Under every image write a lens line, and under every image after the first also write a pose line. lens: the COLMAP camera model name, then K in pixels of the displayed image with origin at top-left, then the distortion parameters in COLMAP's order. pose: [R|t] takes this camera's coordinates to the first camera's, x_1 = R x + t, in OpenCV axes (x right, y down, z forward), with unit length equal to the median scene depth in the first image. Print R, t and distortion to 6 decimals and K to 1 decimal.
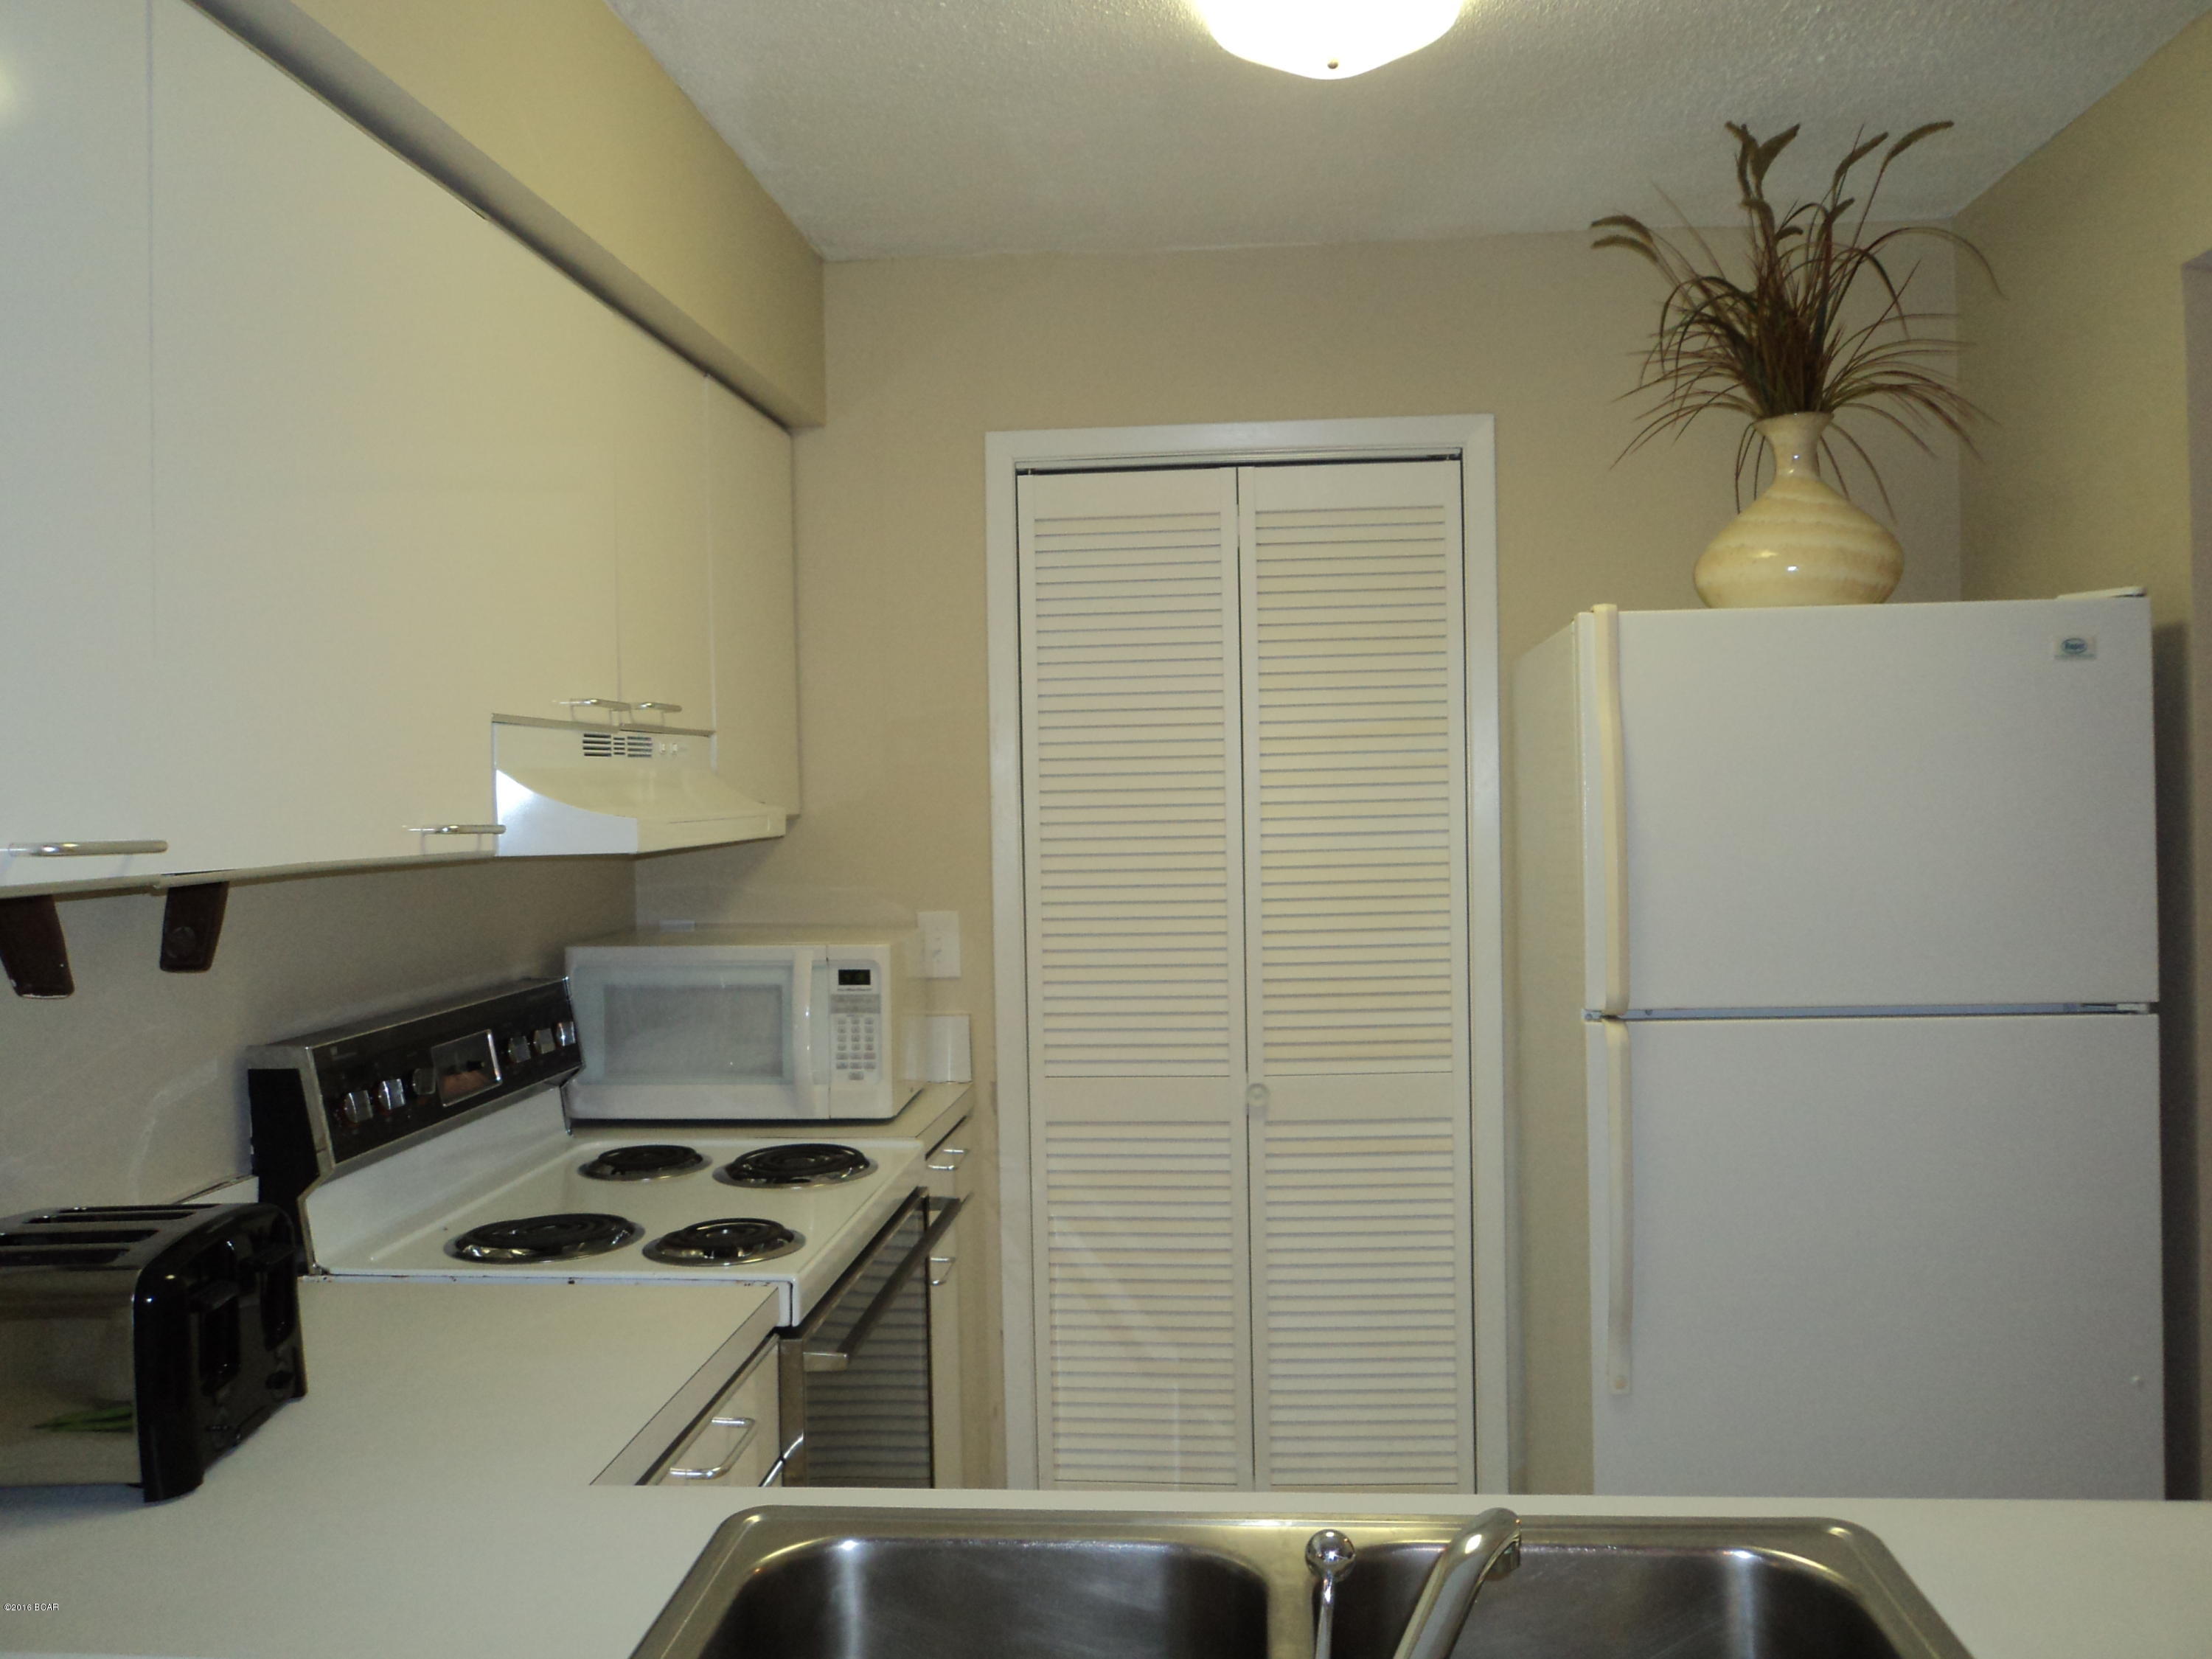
lens RADIAL K [[1739.8, 0, 1115.8], [0, 1739.8, 815.9], [0, 0, 1]] dist [-0.012220, -0.007244]
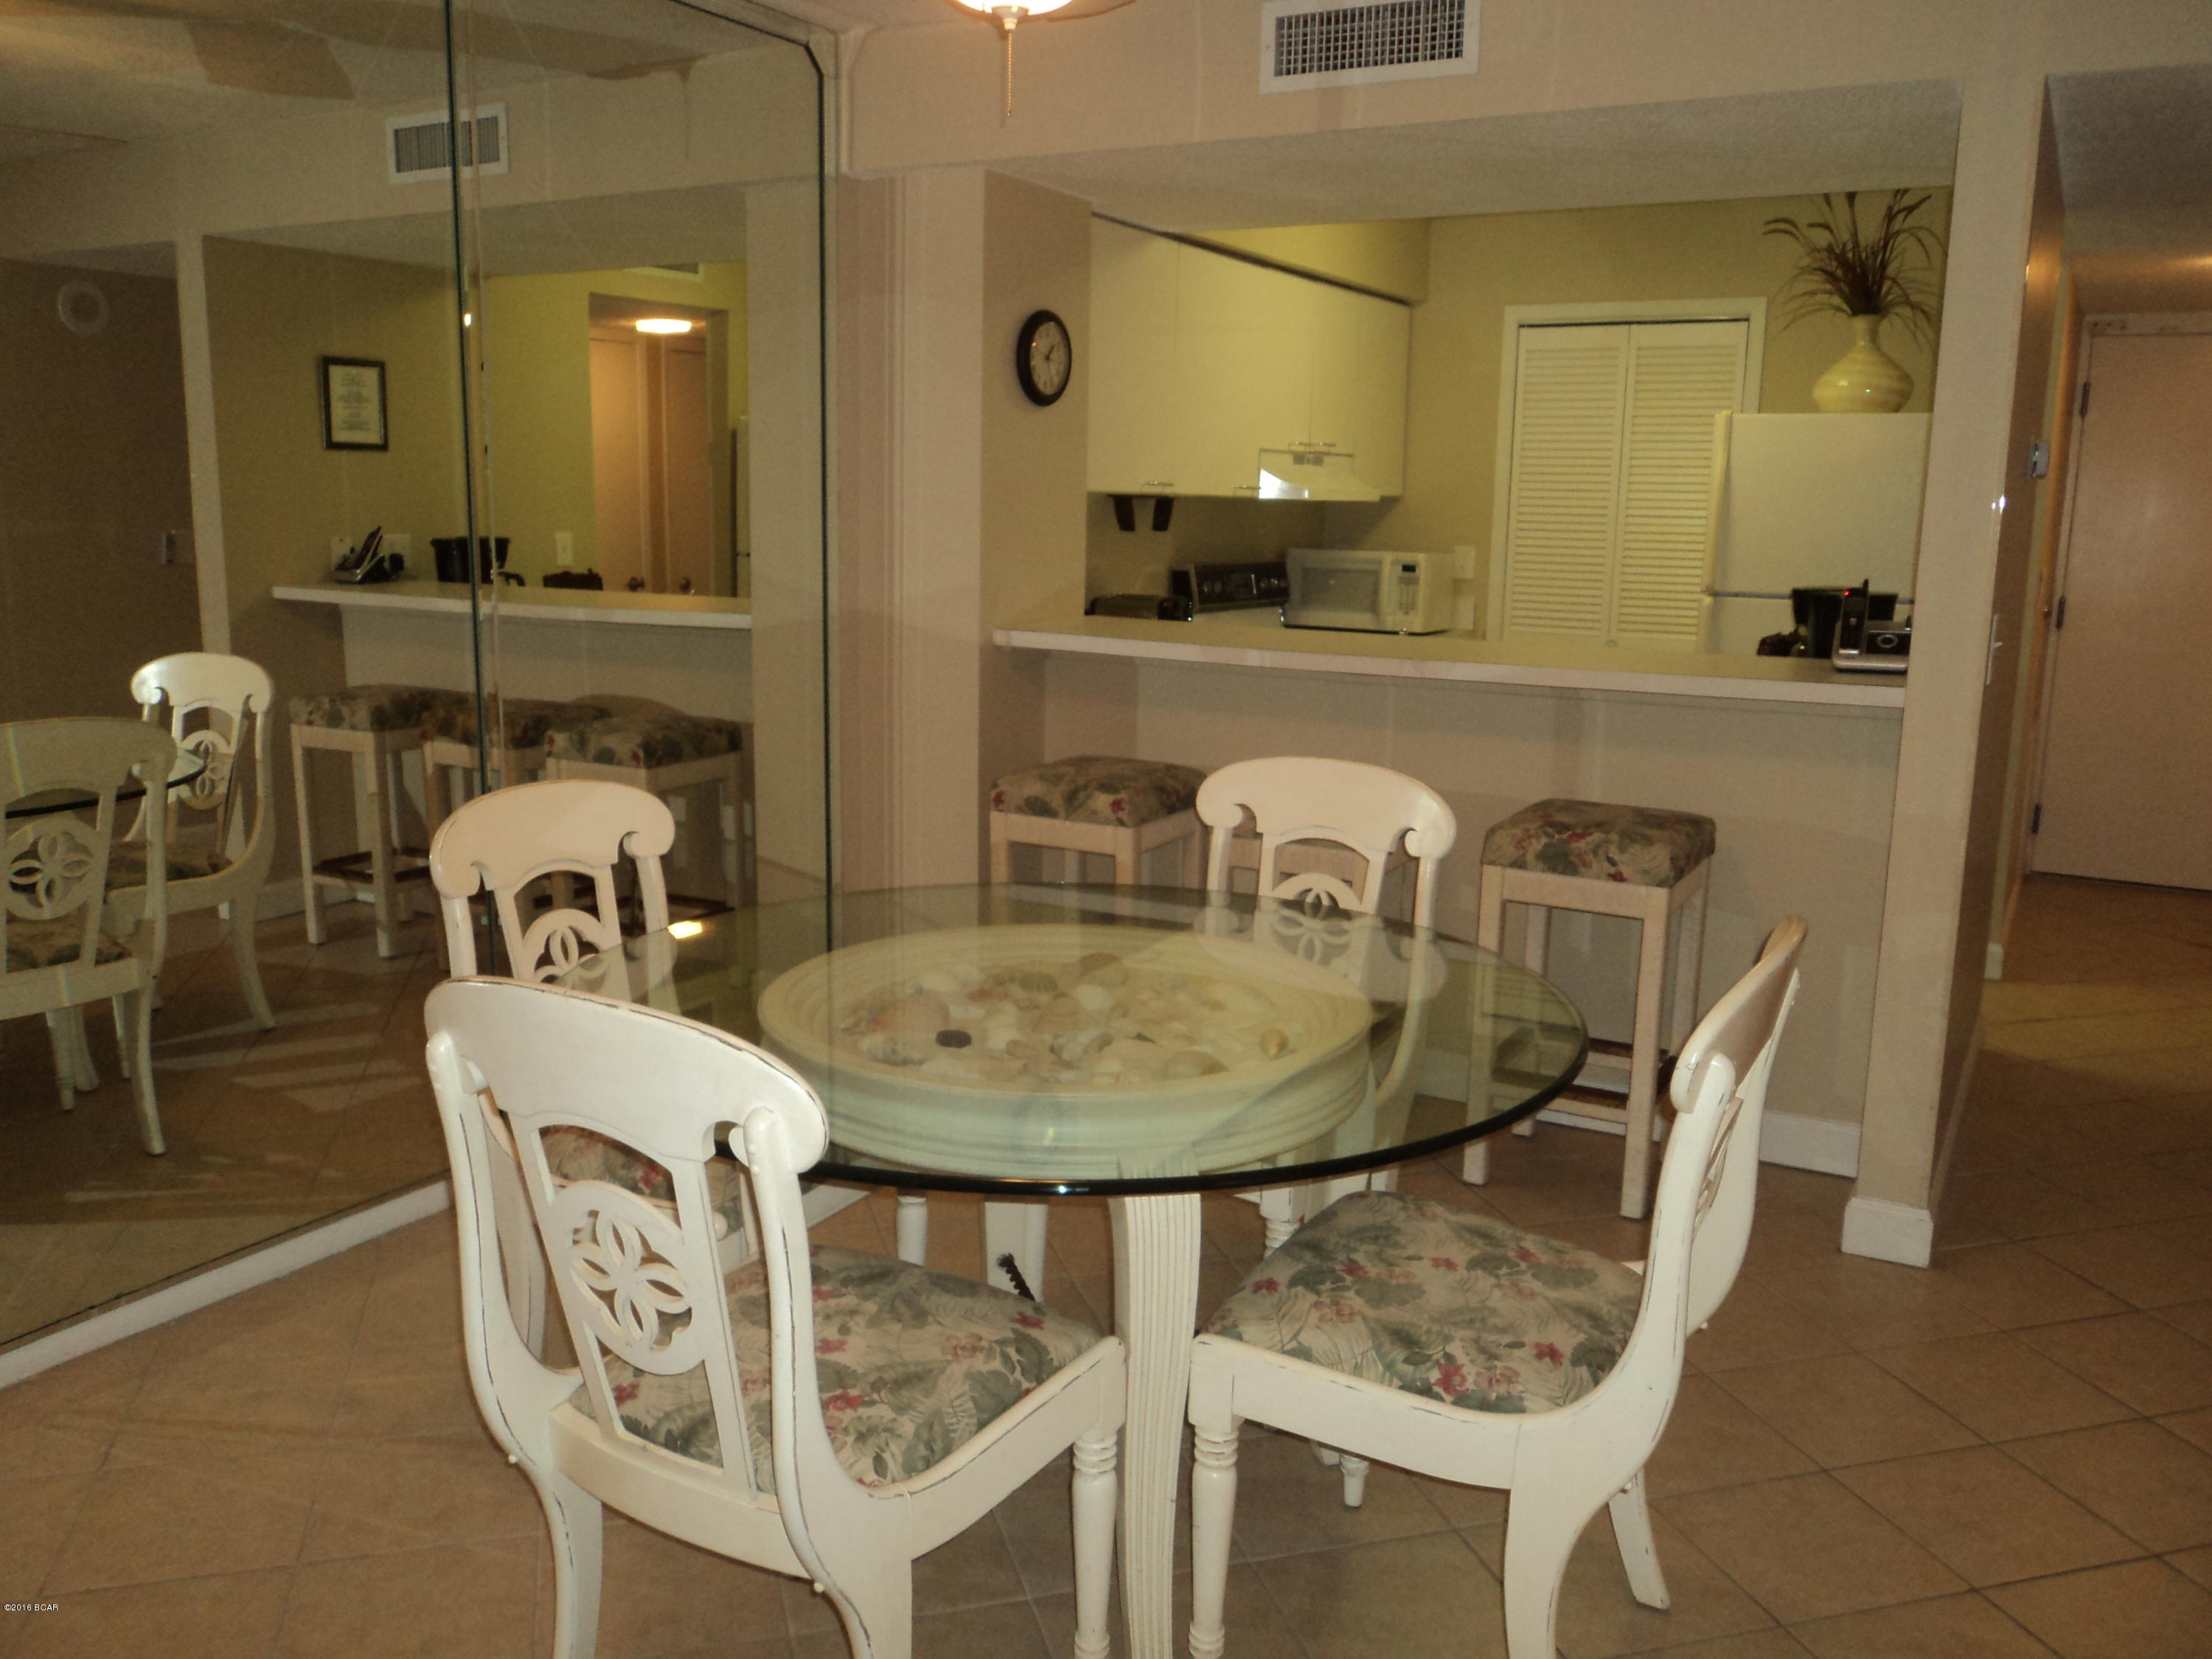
lens RADIAL K [[1739.8, 0, 1115.4], [0, 1739.8, 833.0], [0, 0, 1]] dist [-0.012220, -0.007244]
pose [[0.901981, 0.120567, -0.414601, 0.503420], [-0.046254, 0.981678, 0.184847, 0.032559], [0.429291, -0.147551, 0.891032, -1.272660]]
